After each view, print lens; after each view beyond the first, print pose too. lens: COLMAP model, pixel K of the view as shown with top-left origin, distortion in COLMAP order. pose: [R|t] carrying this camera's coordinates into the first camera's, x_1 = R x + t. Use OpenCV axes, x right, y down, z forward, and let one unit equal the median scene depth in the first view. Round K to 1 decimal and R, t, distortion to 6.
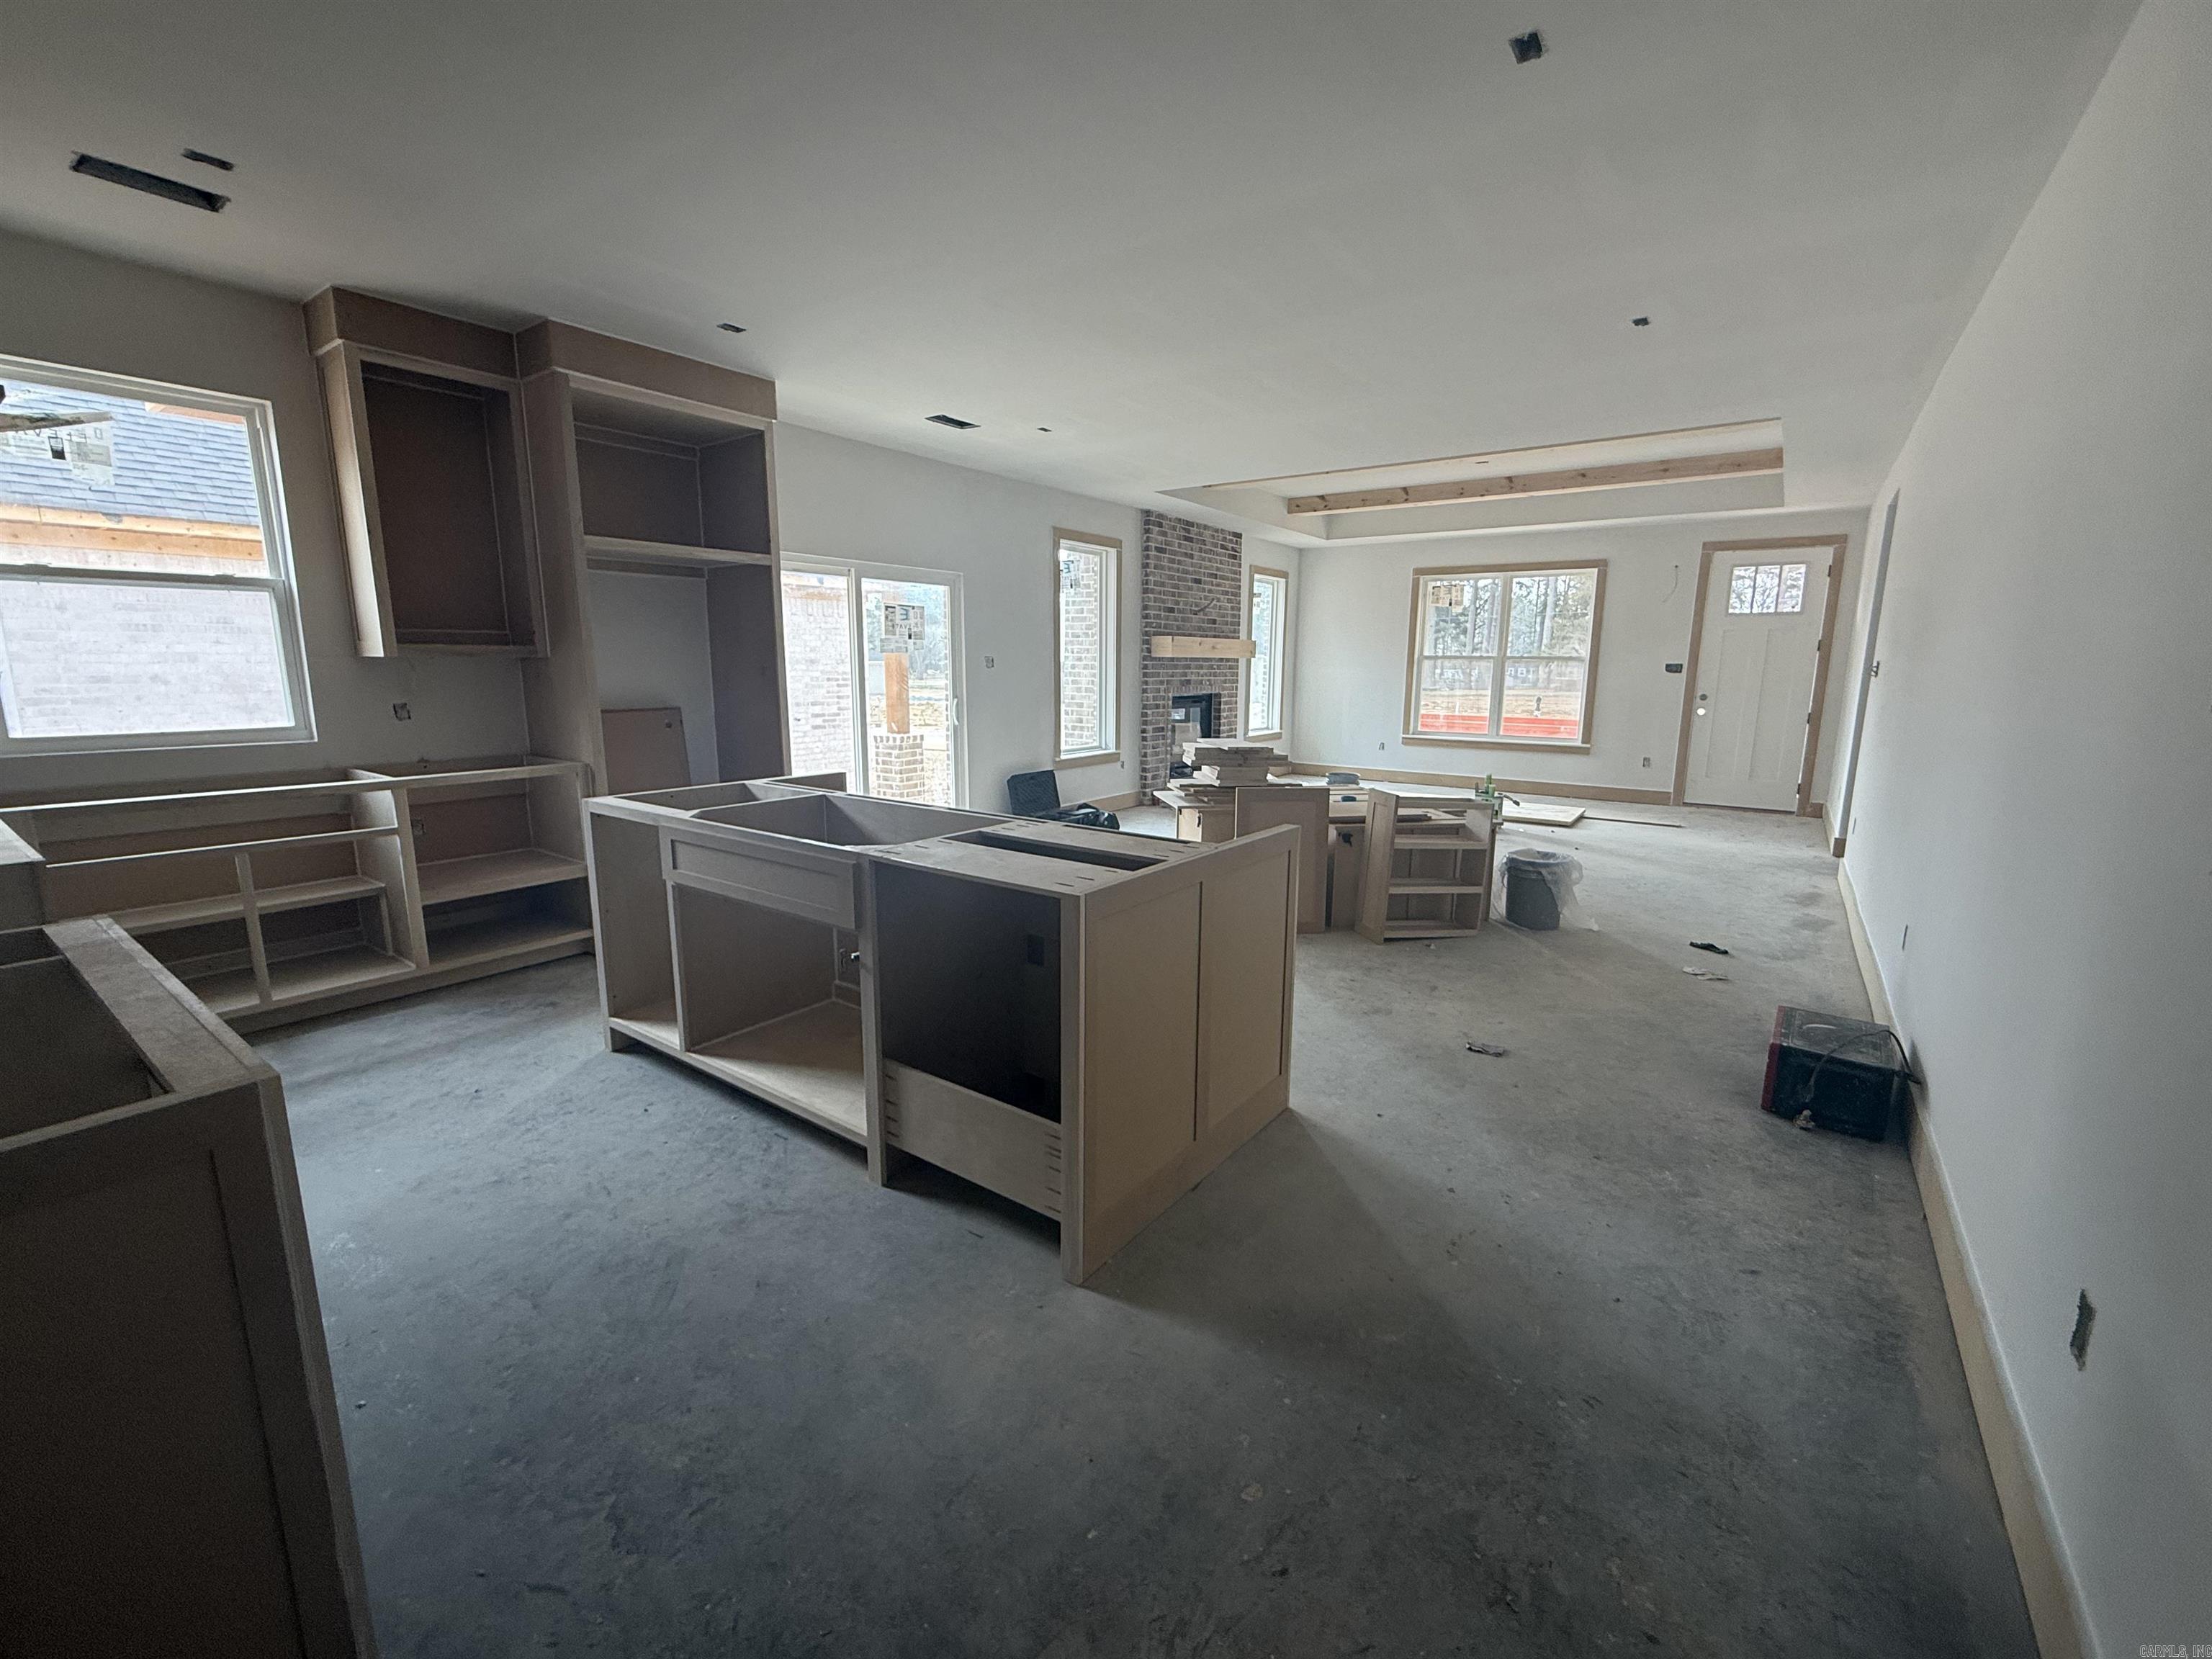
lens RADIAL K [[899.1, 0, 1118.3], [0, 899.1, 815.5], [0, 0, 1]] dist [0.006495, -0.000572]
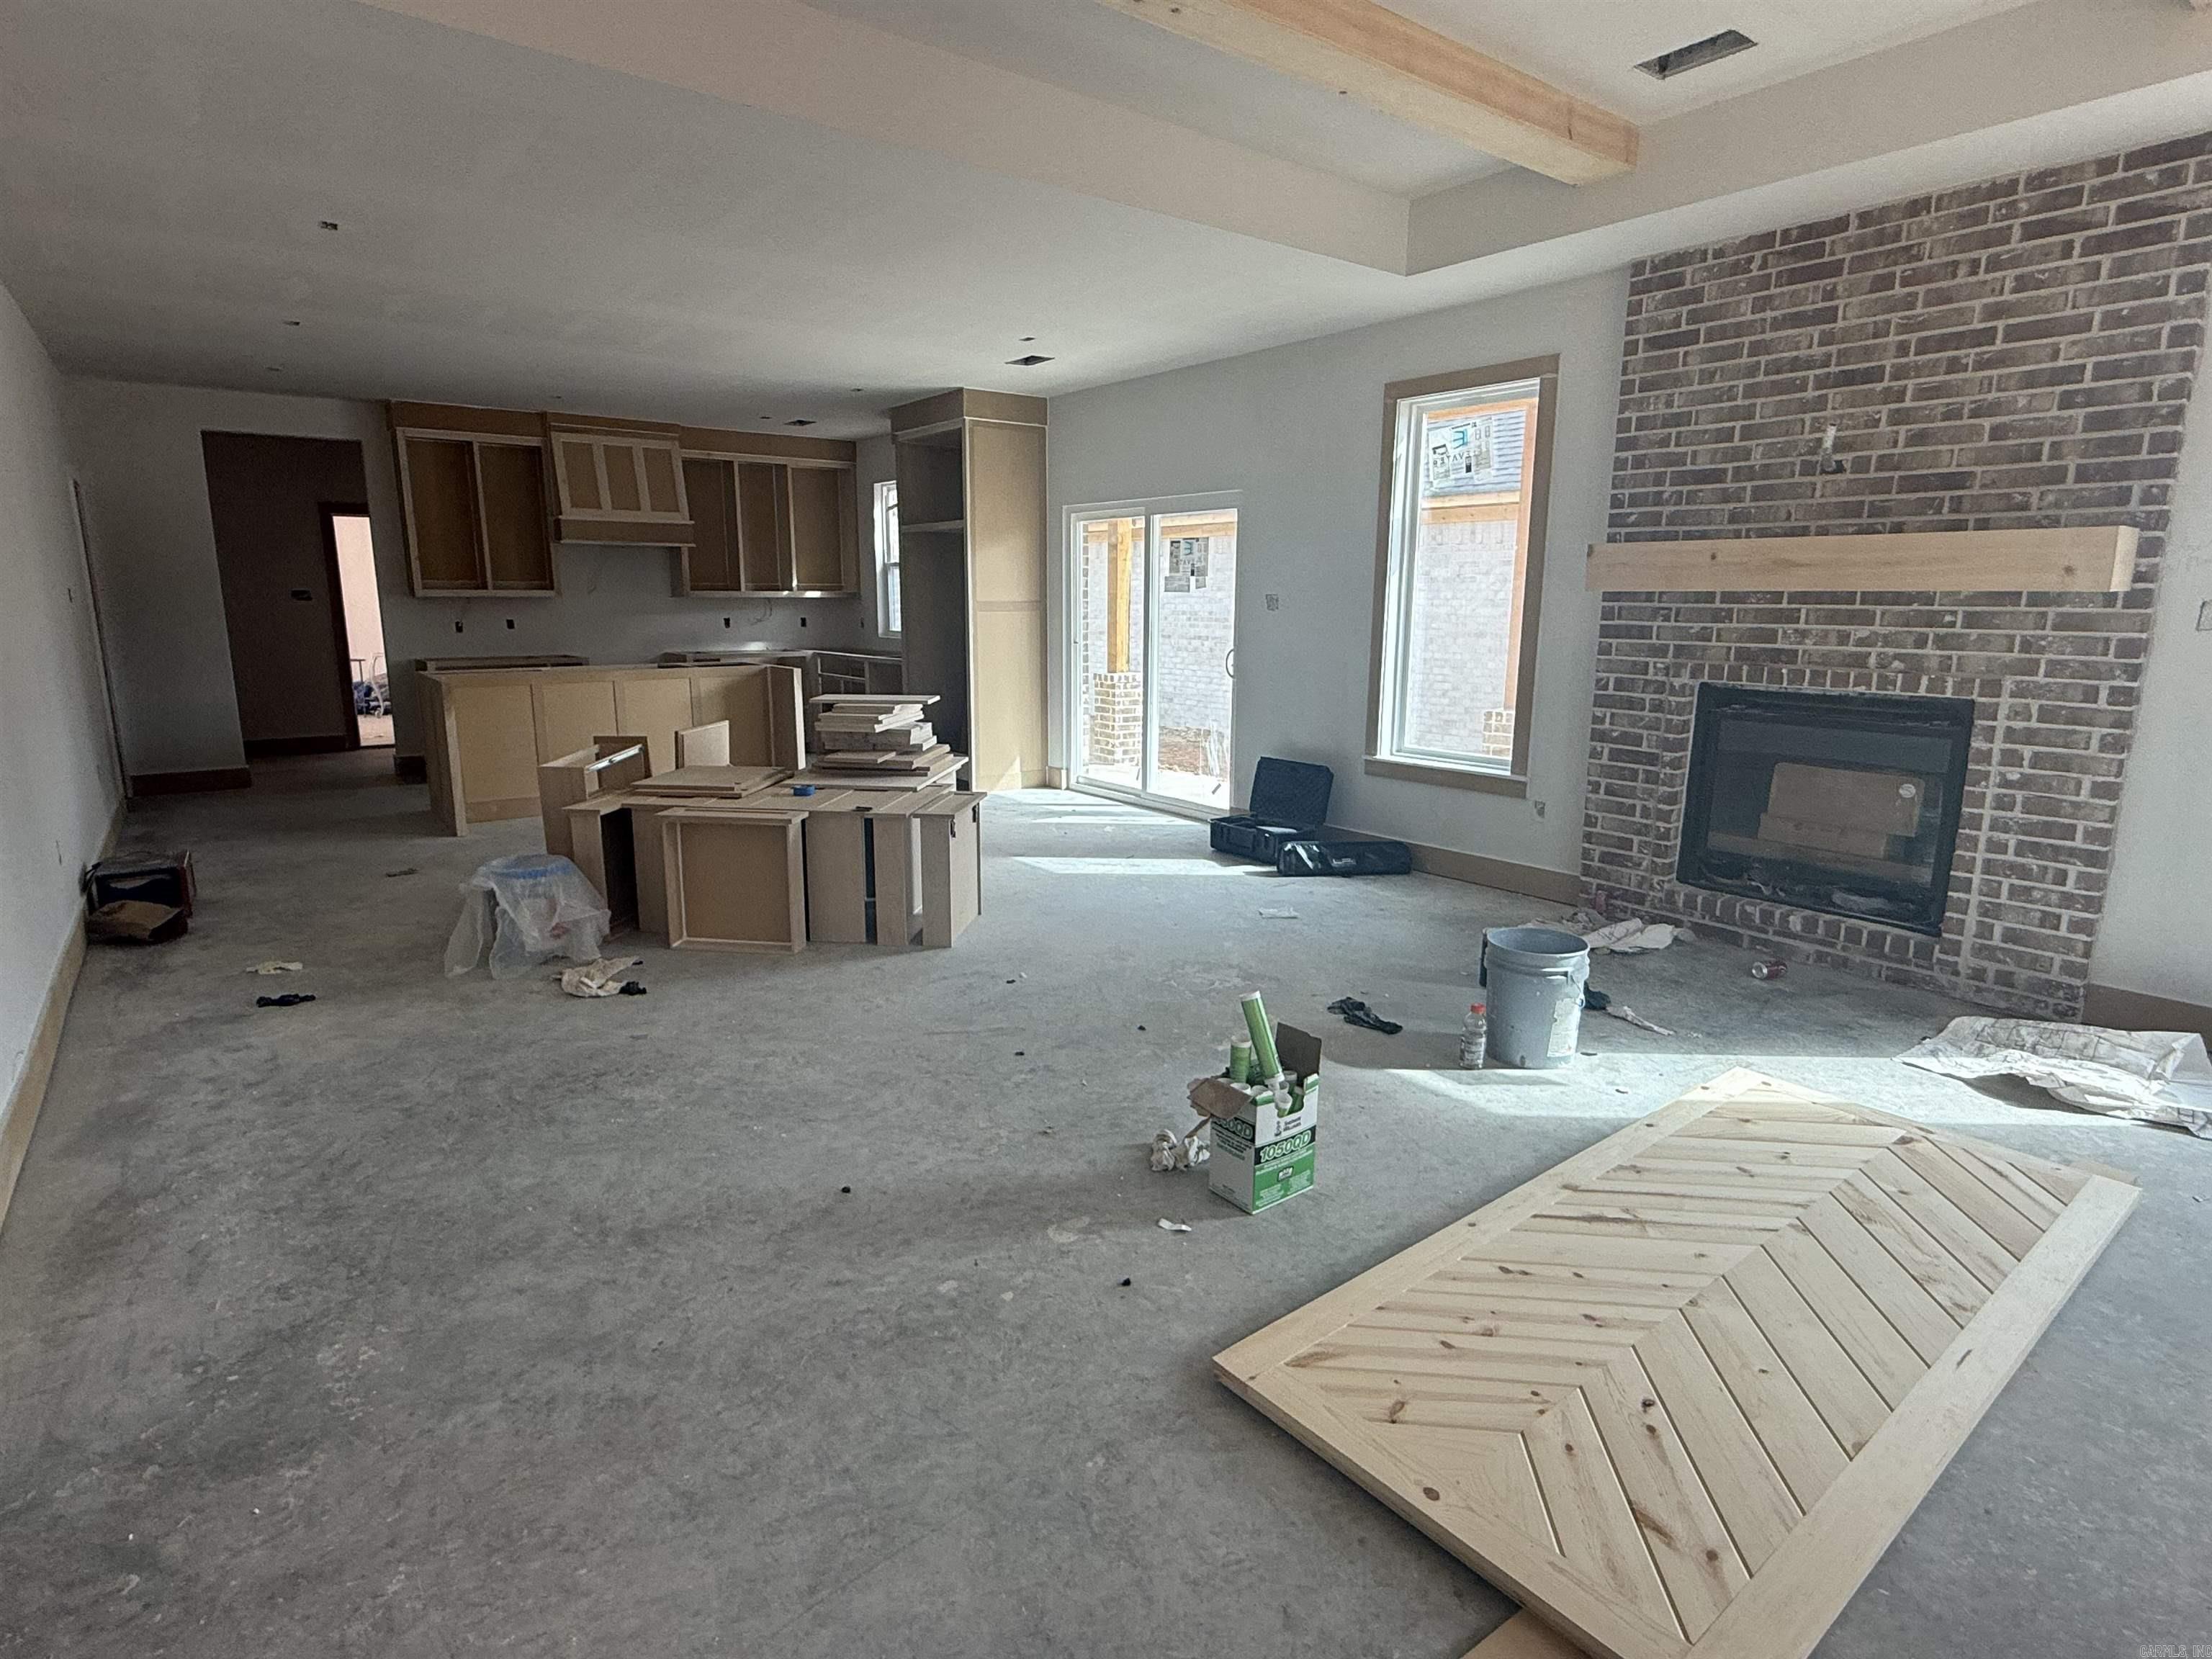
lens RADIAL K [[1152.1, 0, 1110.7], [0, 1152.1, 827.0], [0, 0, 1]] dist [-0.002802, 0.001325]
pose [[-0.270697, 0.174804, -0.946661, 0.674955], [-0.174211, 0.958244, 0.226758, -0.150298], [0.946770, 0.226301, -0.228941, 0.921078]]
